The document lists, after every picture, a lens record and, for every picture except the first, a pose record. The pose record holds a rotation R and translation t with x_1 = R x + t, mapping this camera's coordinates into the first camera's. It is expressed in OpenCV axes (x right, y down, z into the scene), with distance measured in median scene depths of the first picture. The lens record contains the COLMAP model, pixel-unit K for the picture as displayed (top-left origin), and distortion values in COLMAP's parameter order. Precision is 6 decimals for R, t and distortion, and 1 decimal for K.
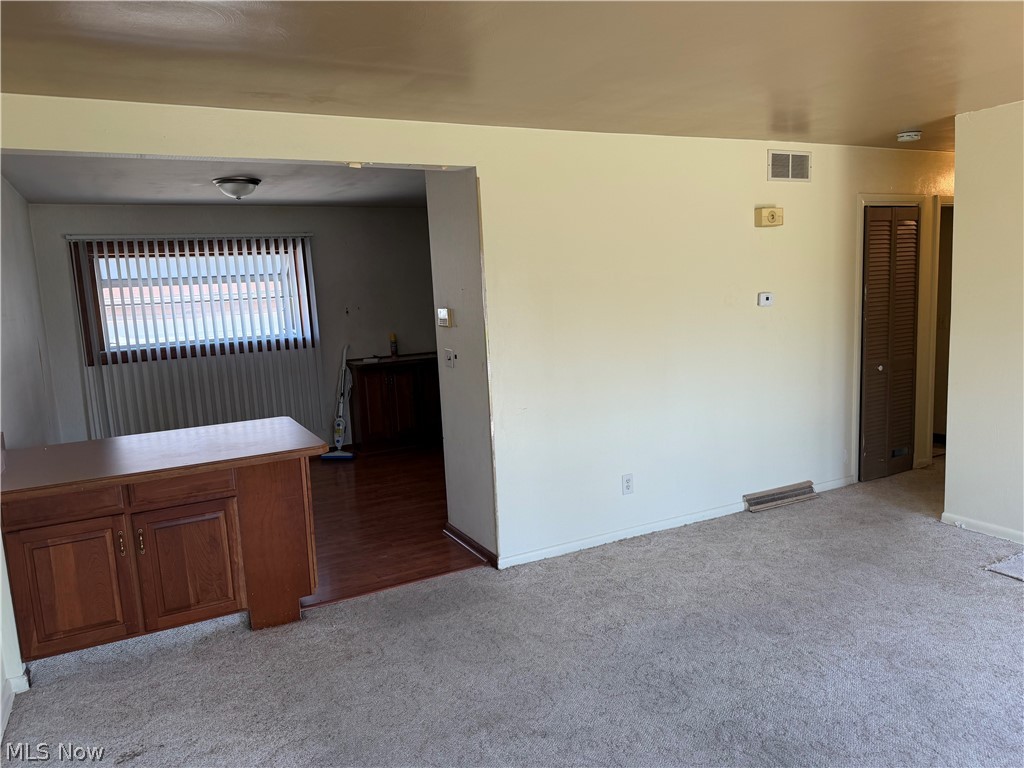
lens RADIAL K [[726.7, 0, 504.5], [0, 726.7, 379.2], [0, 0, 1]] dist [0.068570, -0.087119]
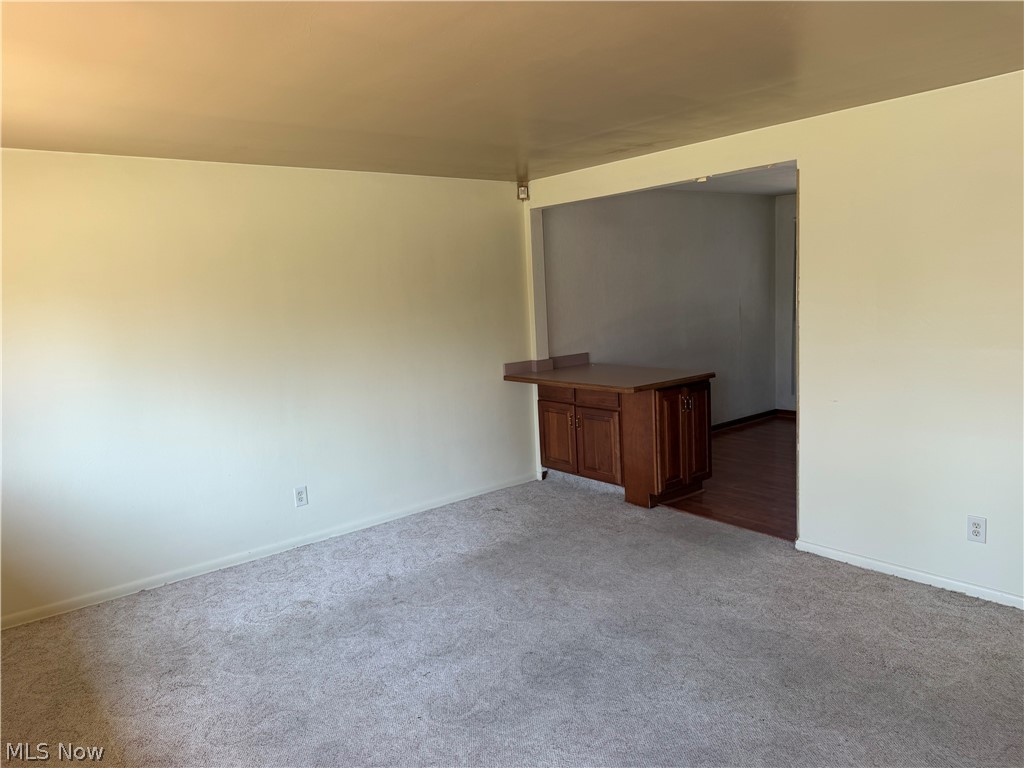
lens RADIAL K [[726.7, 0, 506.4], [0, 726.7, 390.5], [0, 0, 1]] dist [0.068570, -0.087119]
pose [[0.191126, 0.177341, -0.965412, 1.033749], [-0.087208, 0.982722, 0.163255, -0.111603], [0.977684, 0.052989, 0.203289, 0.433613]]
